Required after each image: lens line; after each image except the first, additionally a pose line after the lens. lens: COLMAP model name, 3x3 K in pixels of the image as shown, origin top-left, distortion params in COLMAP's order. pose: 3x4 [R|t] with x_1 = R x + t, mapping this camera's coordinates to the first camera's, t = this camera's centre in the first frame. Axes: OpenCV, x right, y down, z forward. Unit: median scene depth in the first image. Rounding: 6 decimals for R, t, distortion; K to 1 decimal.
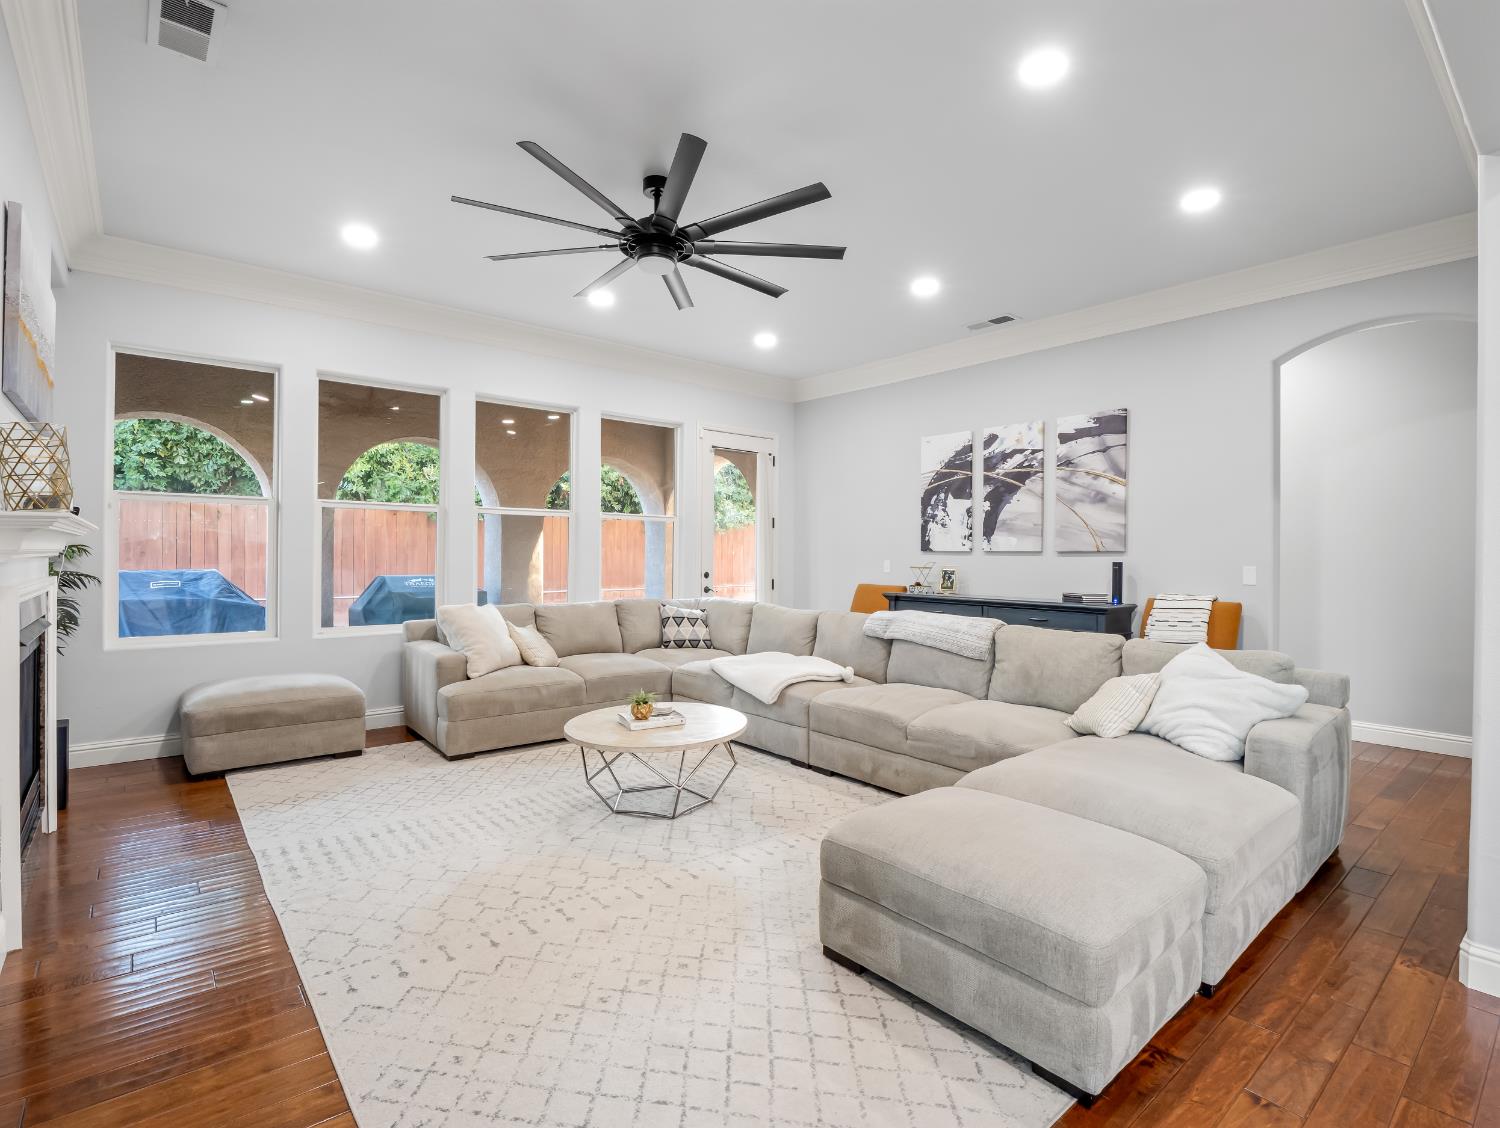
lens RADIAL K [[731.8, 0, 743.2], [0, 731.8, 555.7], [0, 0, 1]] dist [0.002518, -0.018019]
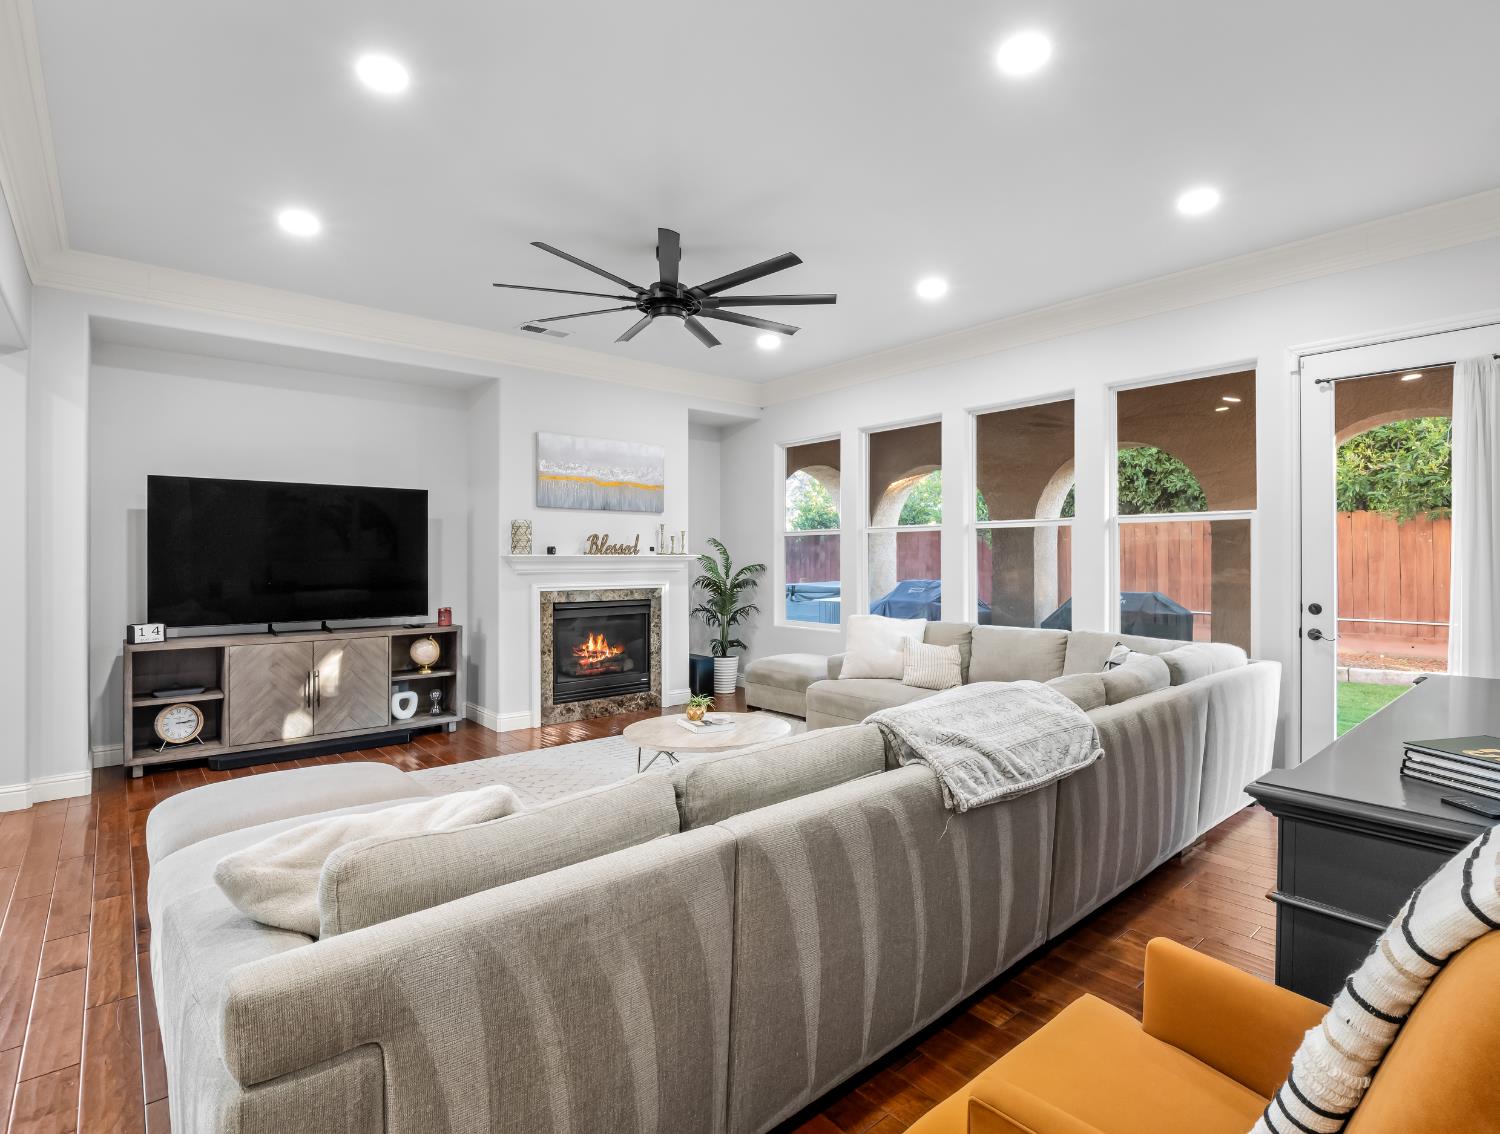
lens RADIAL K [[741.2, 0, 746.5], [0, 741.2, 547.9], [0, 0, 1]] dist [-0.006920, -0.000614]
pose [[0.008357, -0.021831, -0.999727, 0.644236], [0.000002, 0.999762, -0.021832, -0.010163], [0.999965, 0.000181, 0.008355, 0.690195]]
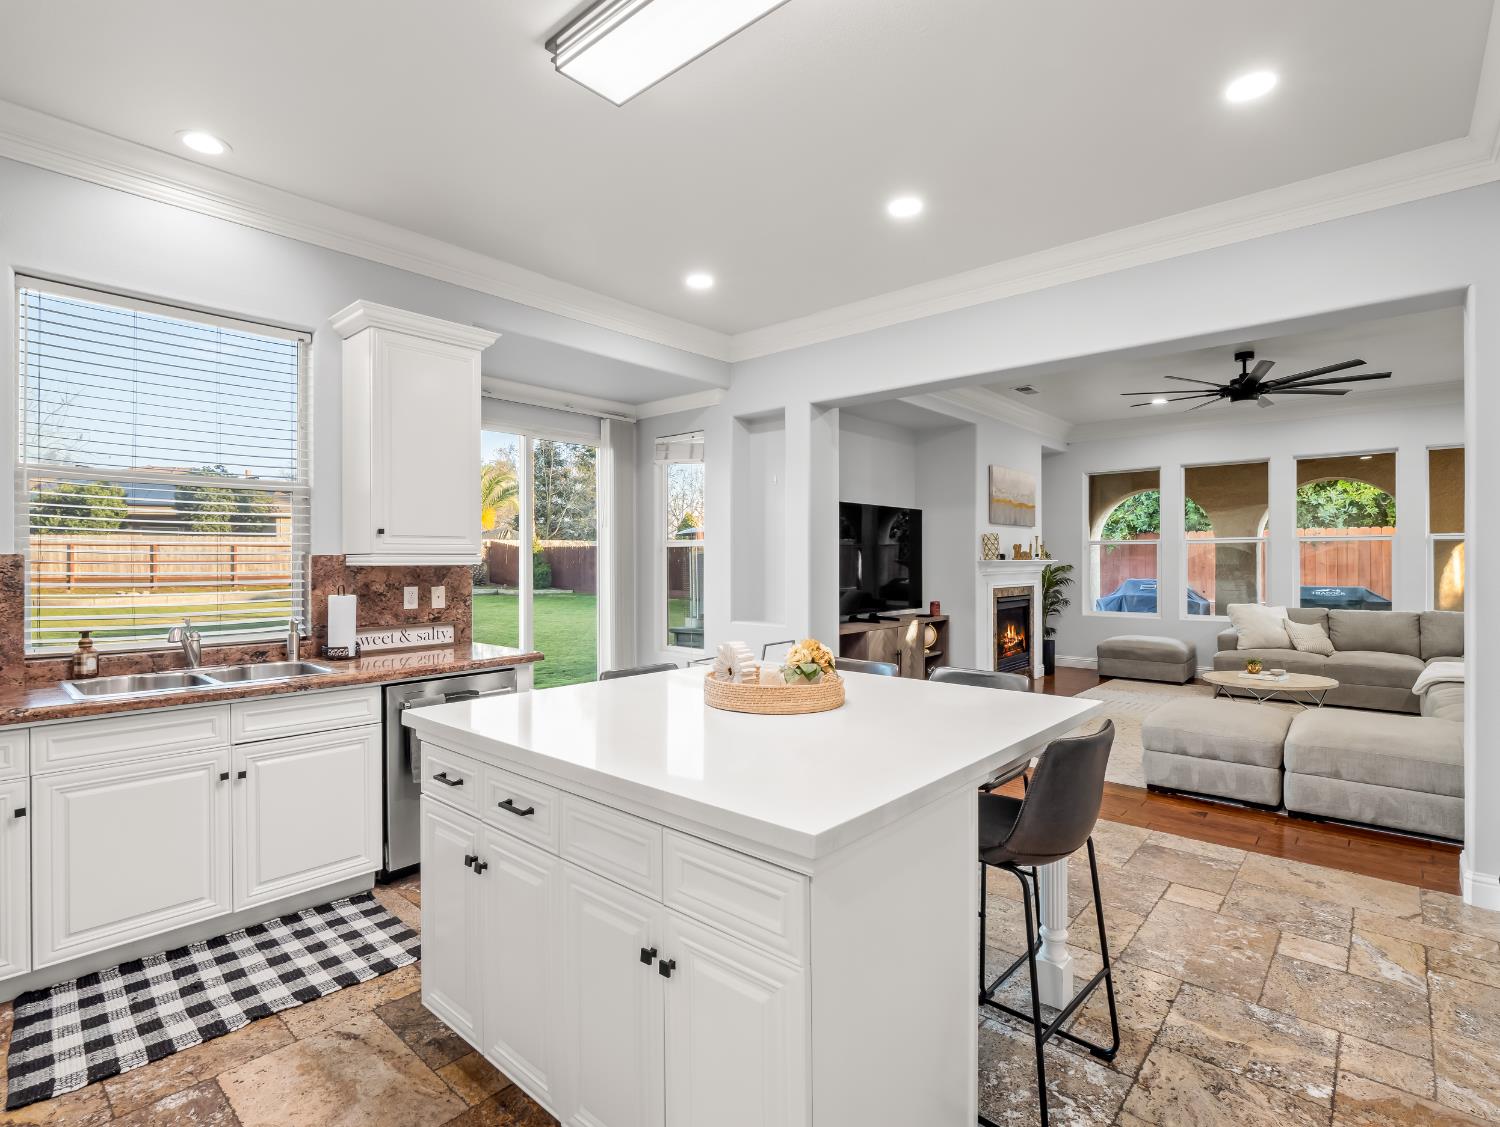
lens RADIAL K [[733.5, 0, 750.0], [0, 733.5, 563.5], [0, 0, 1]] dist [0.002672, -0.000058]
pose [[0.158082, -0.003188, -0.987421, 0.845680], [0.001811, 0.999994, -0.002939, -0.013760], [0.987424, -0.001324, 0.158087, -0.244501]]
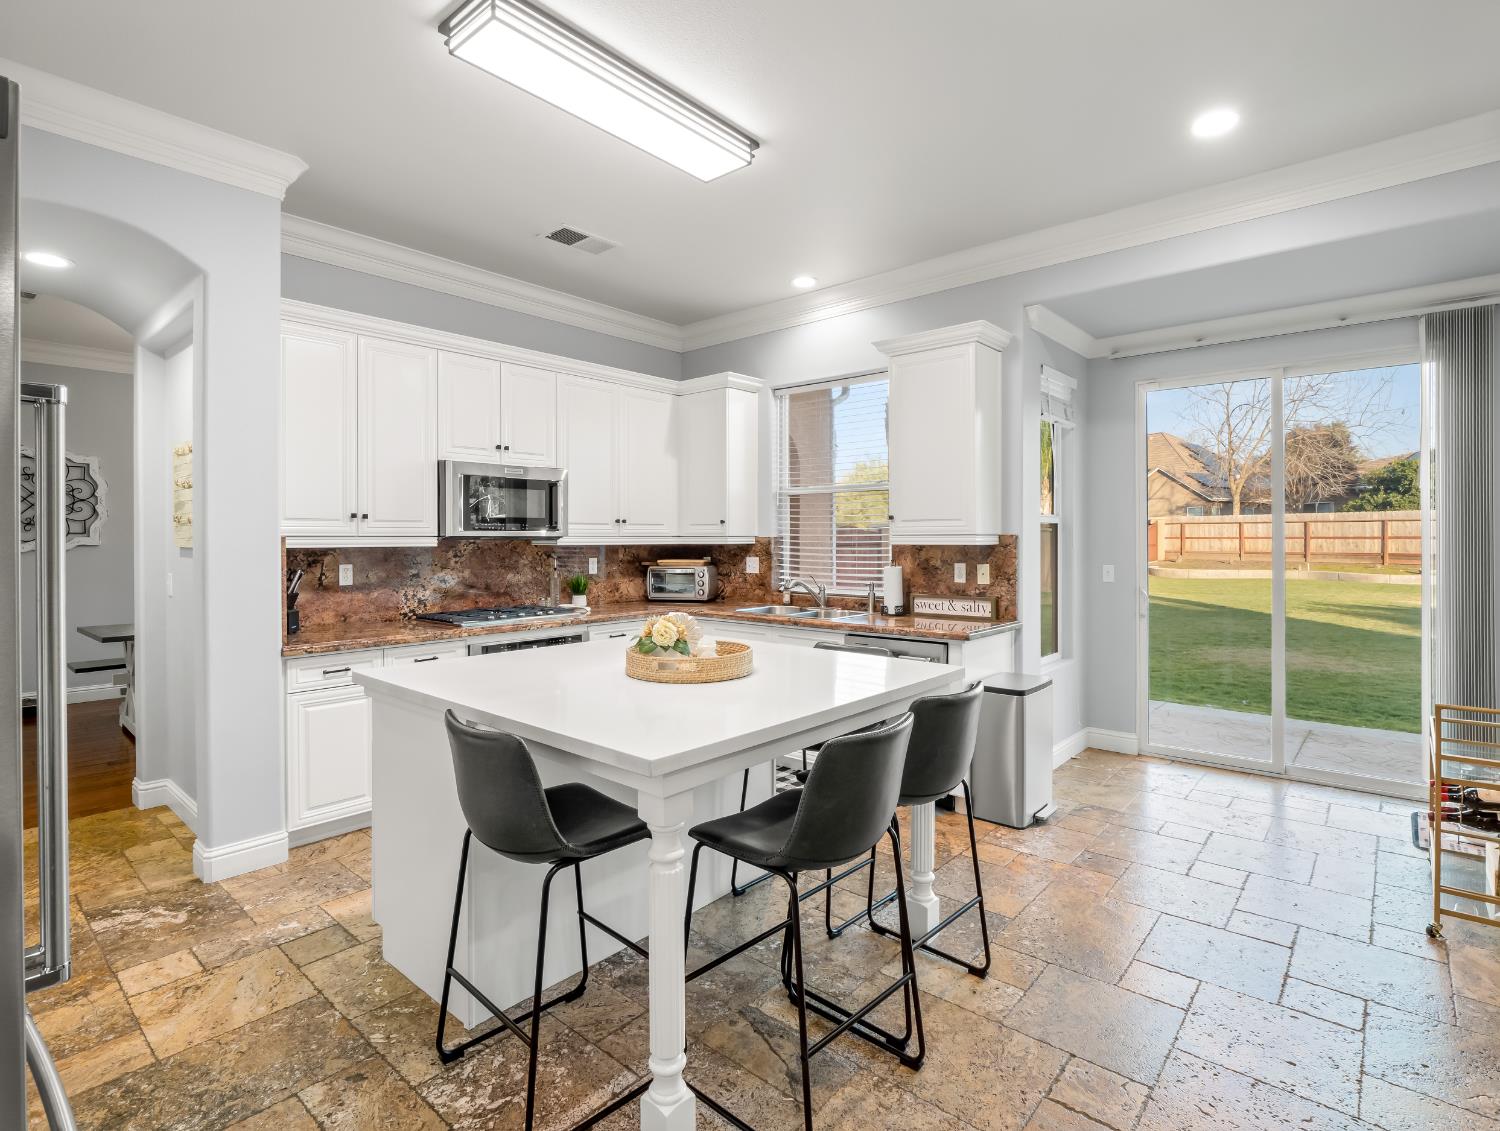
lens RADIAL K [[762.7, 0, 753.8], [0, 762.7, 540.8], [0, 0, 1]] dist [0.021880, -0.000417]
pose [[-0.986520, -0.004491, -0.163578, 0.485898], [-0.005176, 0.999980, 0.003763, -0.020363], [0.163558, 0.004559, -0.986523, 0.298919]]
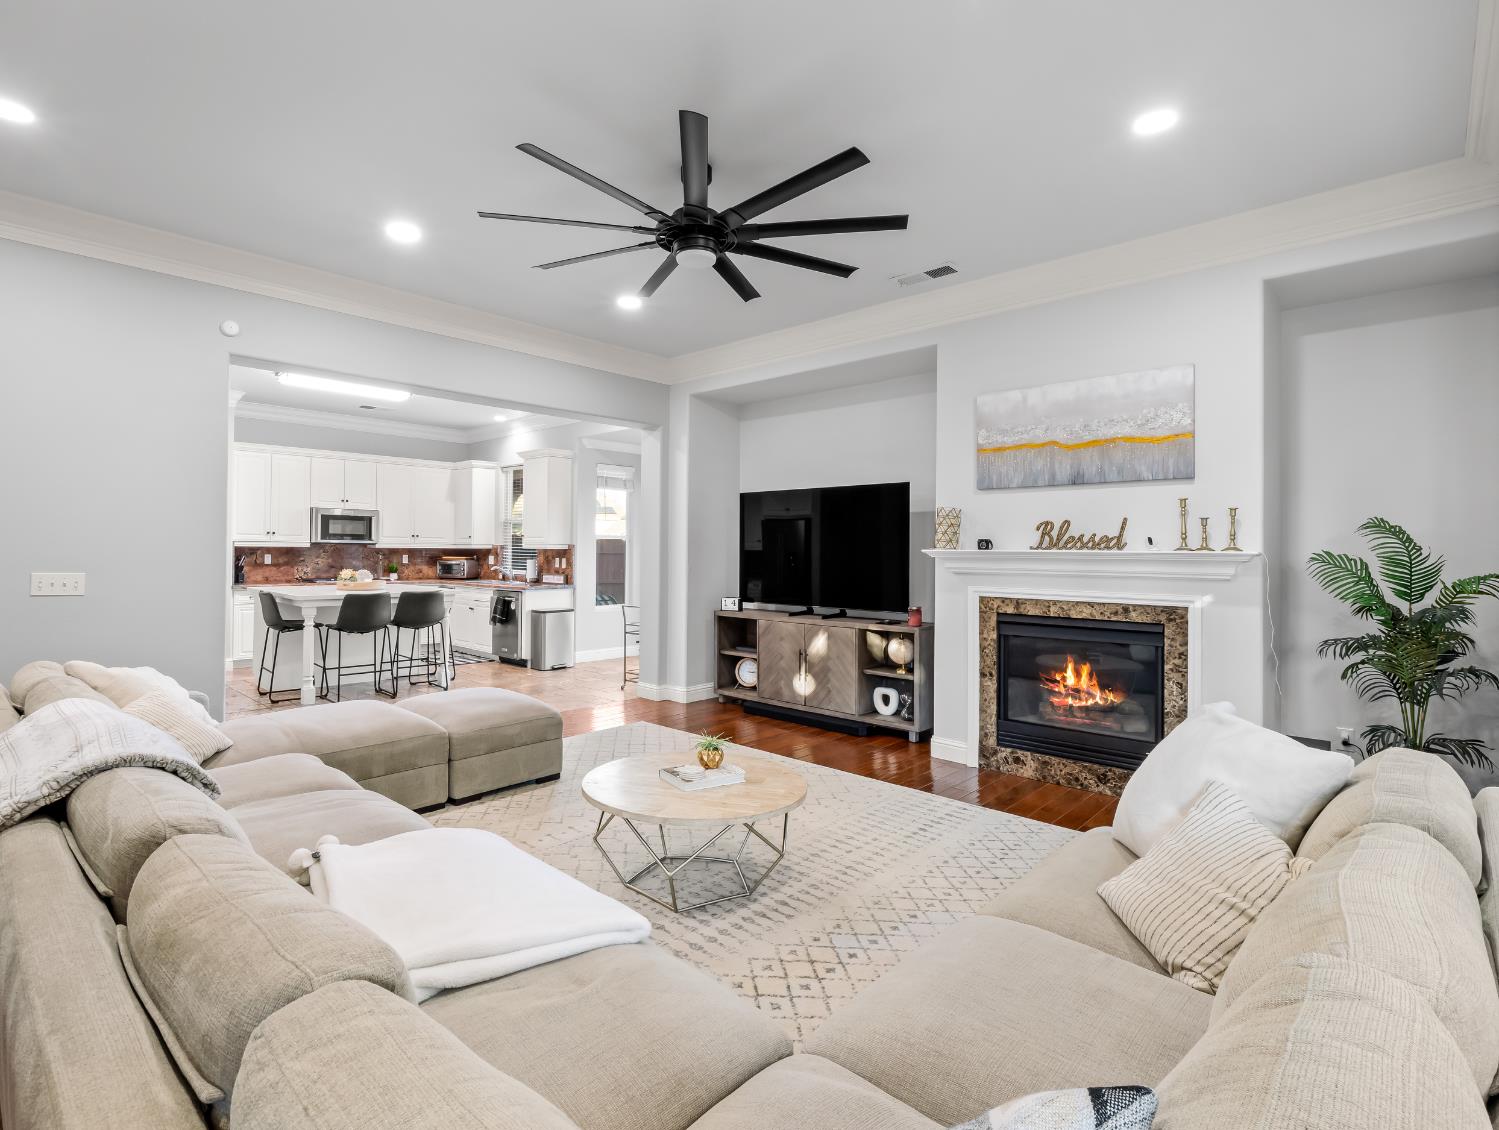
lens RADIAL K [[740.7, 0, 746.0], [0, 740.7, 545.9], [0, 0, 1]] dist [-0.006920, -0.000614]
pose [[-0.990714, -0.017592, -0.134822, -0.039147], [-0.016868, 0.999837, -0.006515, -0.018168], [0.134914, -0.004180, -0.990848, 1.193988]]
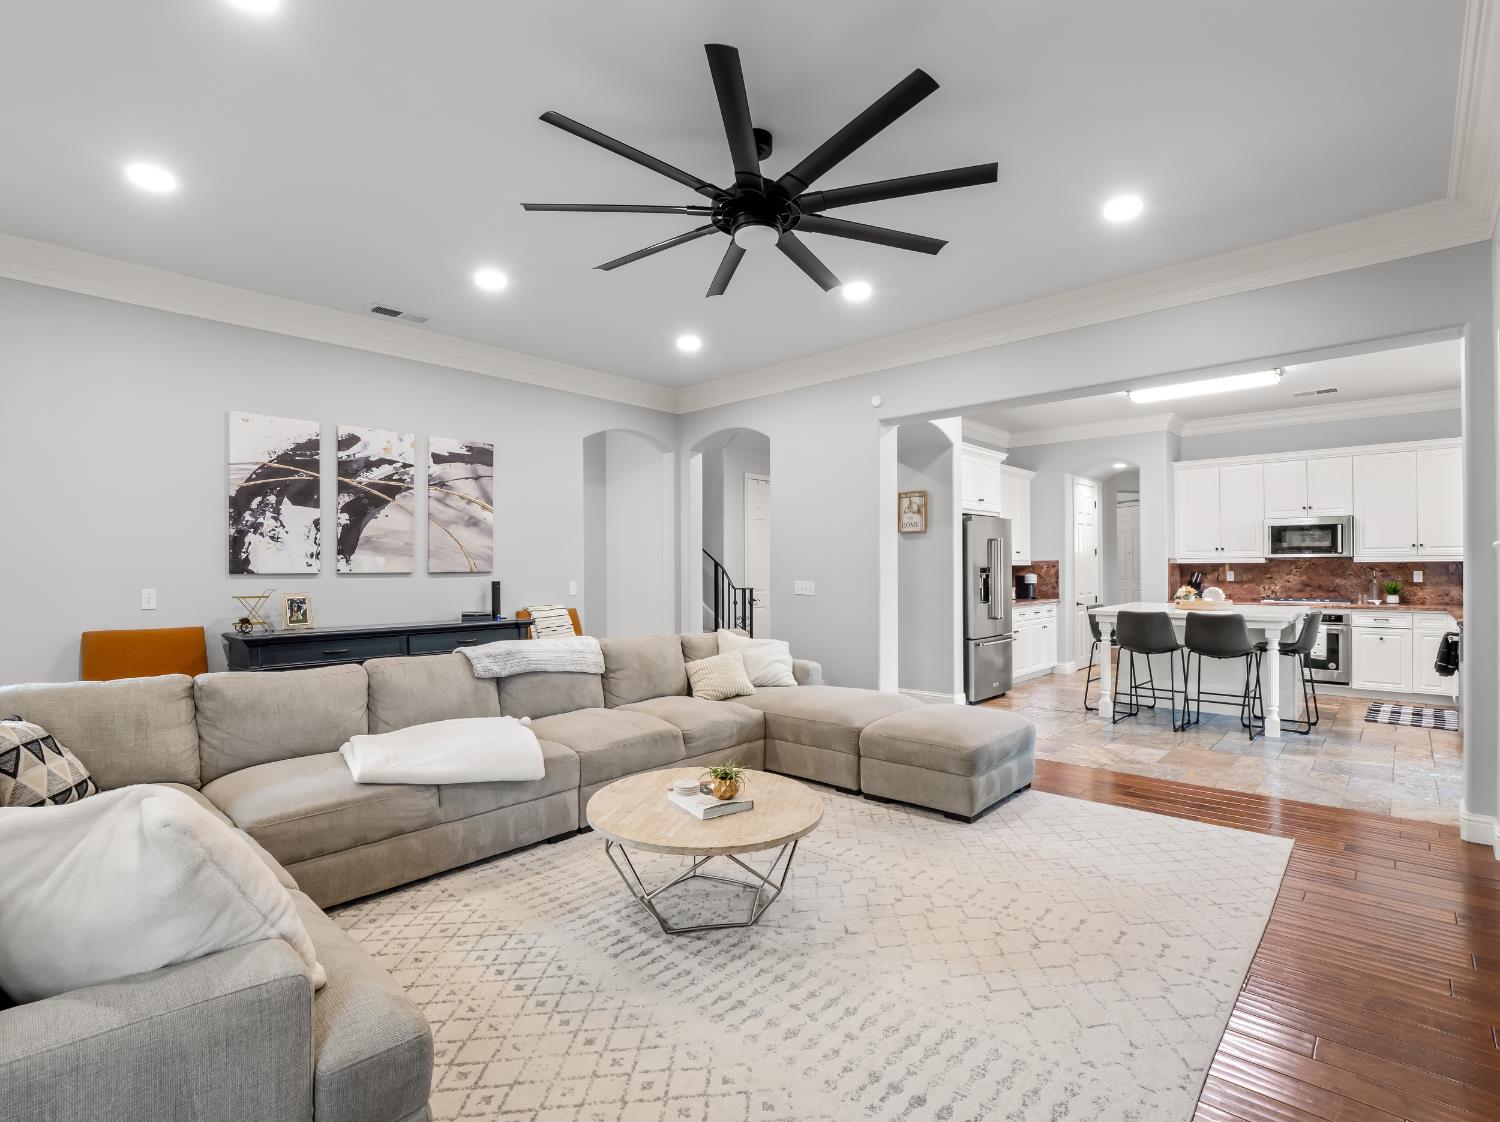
lens RADIAL K [[733.9, 0, 744.2], [0, 733.9, 566.4], [0, 0, 1]] dist [-0.018408, -0.000790]
pose [[-0.136336, -0.004474, 0.990653, -0.582989], [0.005517, 0.999971, 0.005276, -0.016196], [-0.990647, 0.006184, -0.136307, 0.698600]]
